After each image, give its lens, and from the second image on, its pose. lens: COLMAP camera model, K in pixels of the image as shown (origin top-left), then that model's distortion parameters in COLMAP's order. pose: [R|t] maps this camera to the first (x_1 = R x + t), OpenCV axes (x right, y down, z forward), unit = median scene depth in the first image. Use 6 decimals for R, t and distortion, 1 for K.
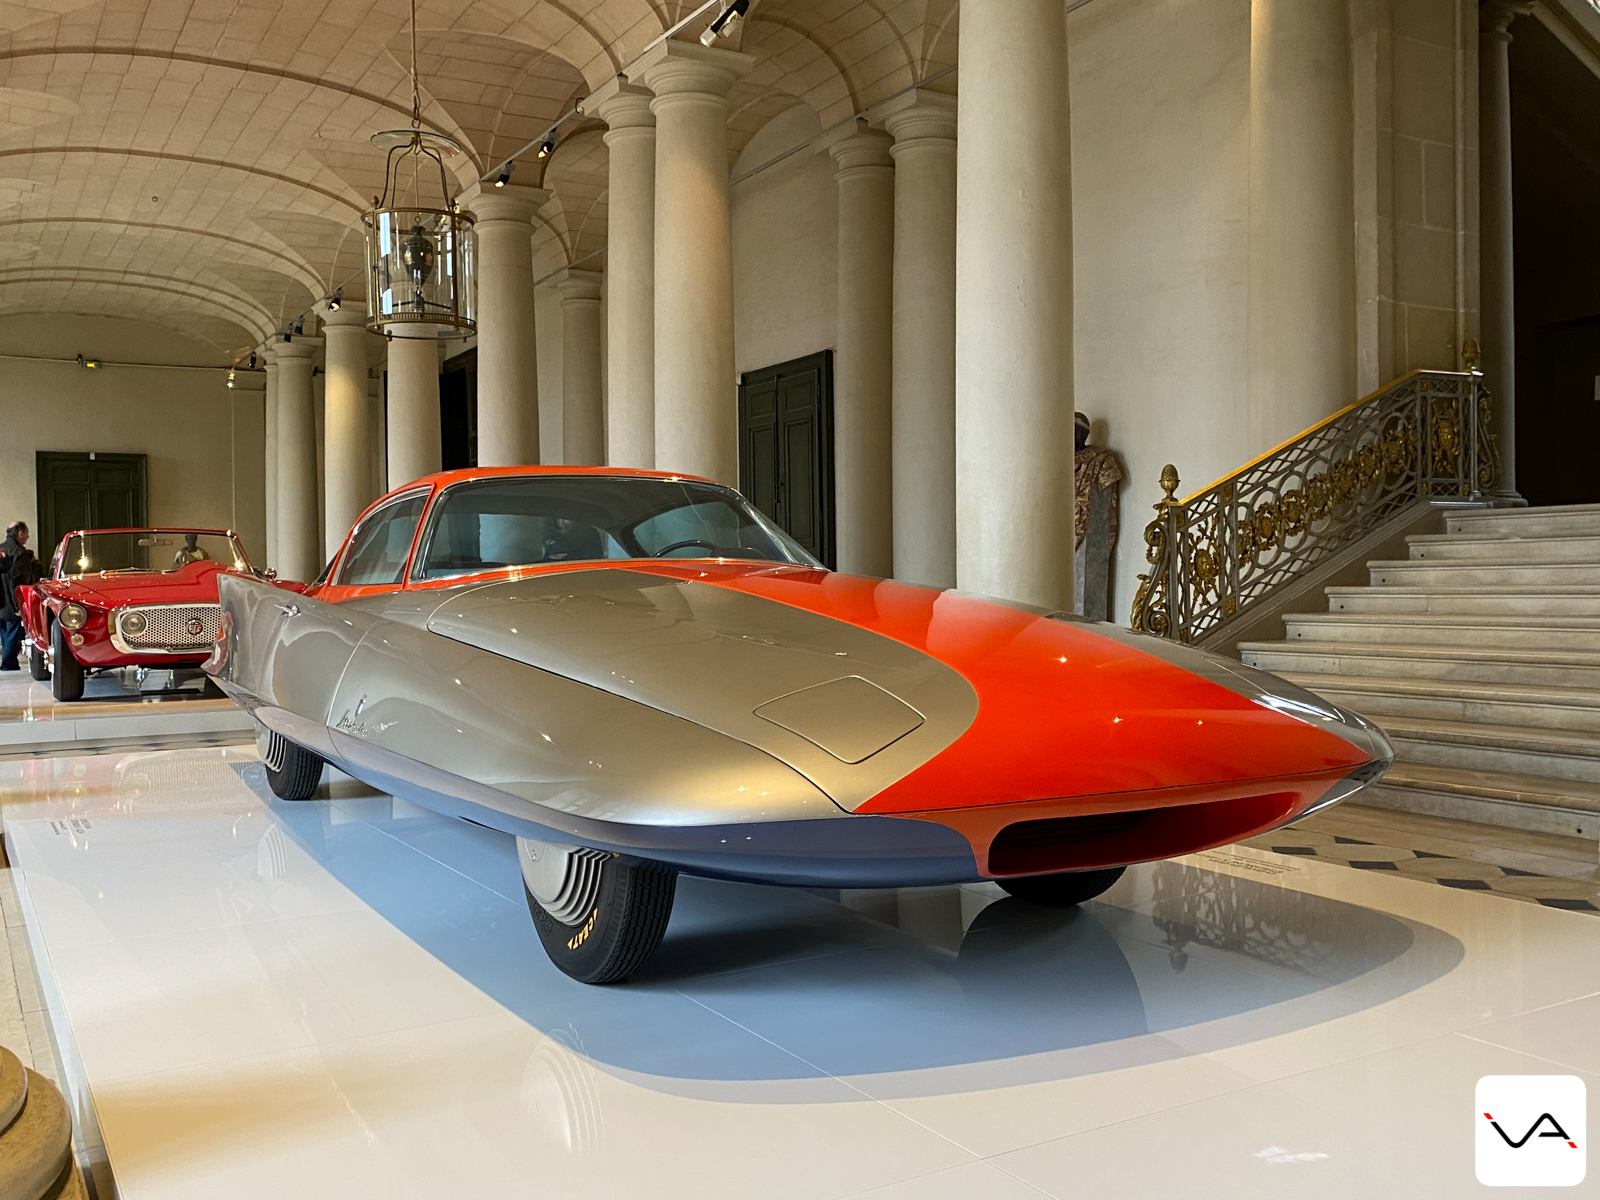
lens RADIAL K [[1470.9, 0, 799.5], [0, 1470.9, 591.8], [0, 0, 1]] dist [0.013279, 0.000000]
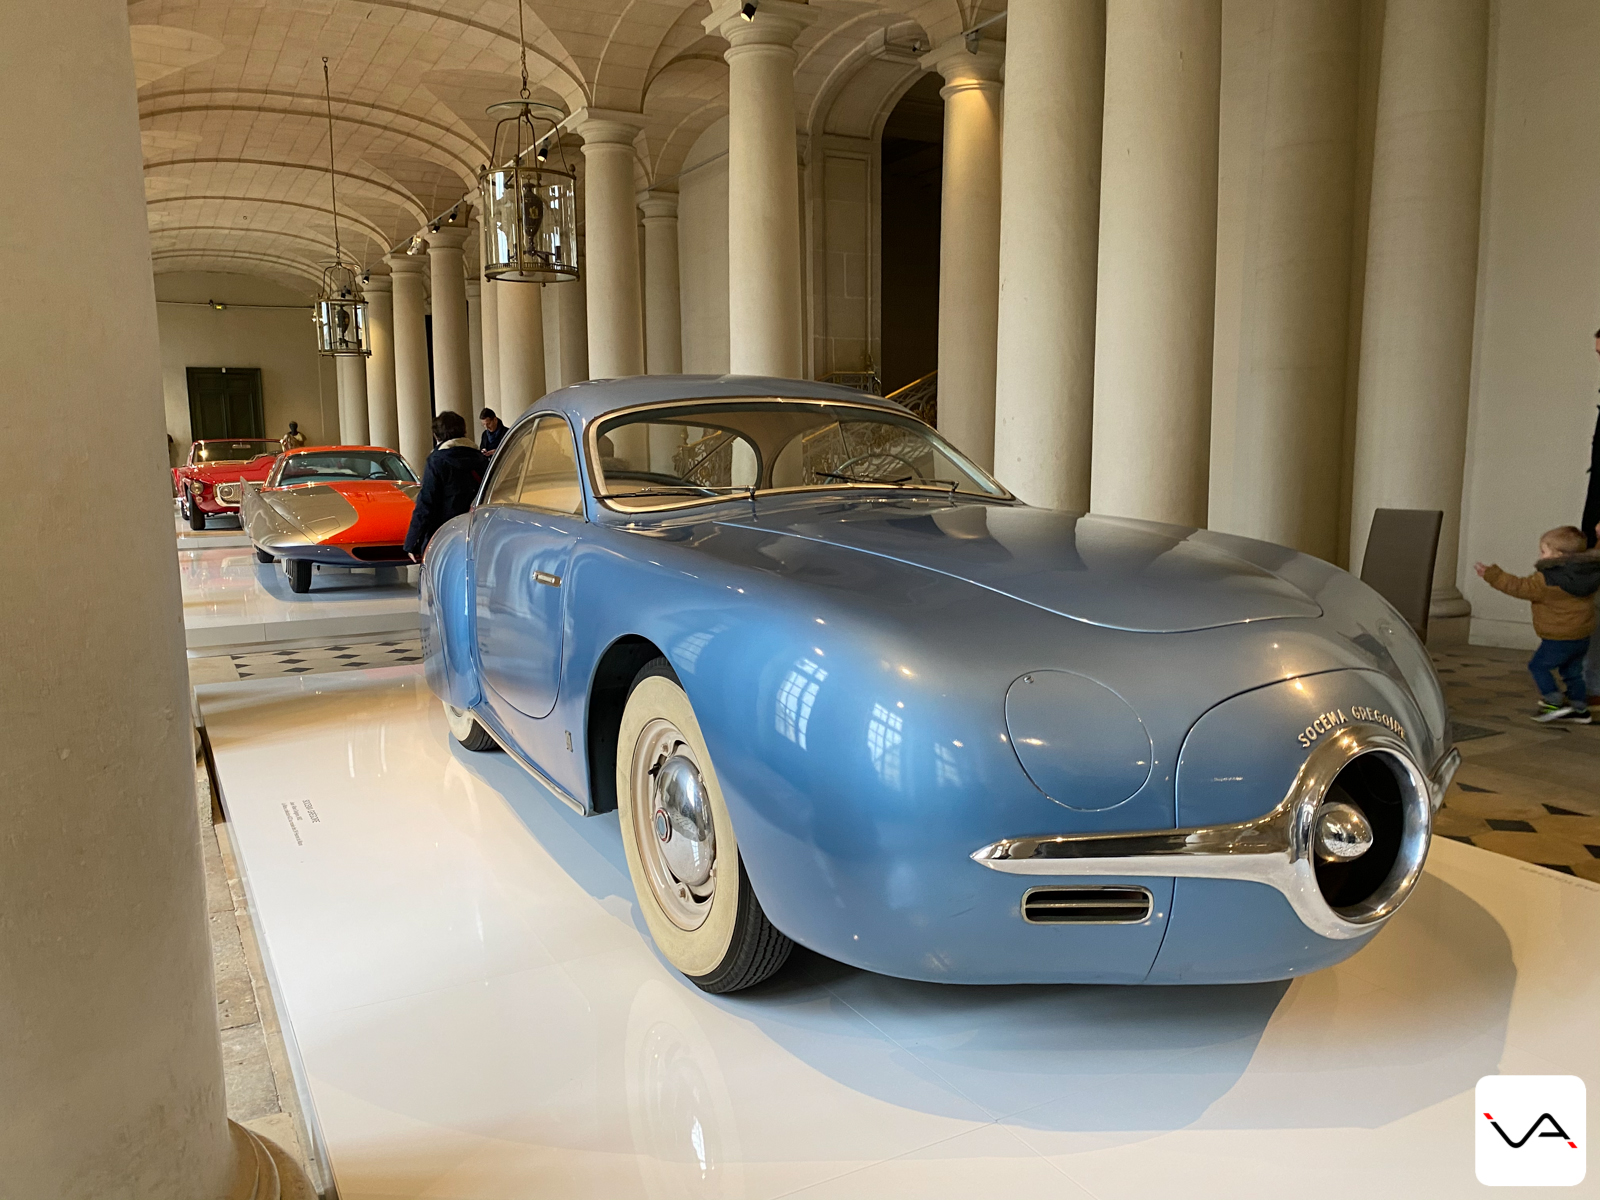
lens RADIAL K [[1238.2, 0, 802.4], [0, 1238.2, 613.9], [0, 0, 1]] dist [0.024220, -0.013487]
pose [[0.999369, 0.007905, -0.034636, 0.299536], [-0.003295, 0.991354, 0.131174, -0.029076], [0.035373, -0.130977, 0.990754, -0.512662]]
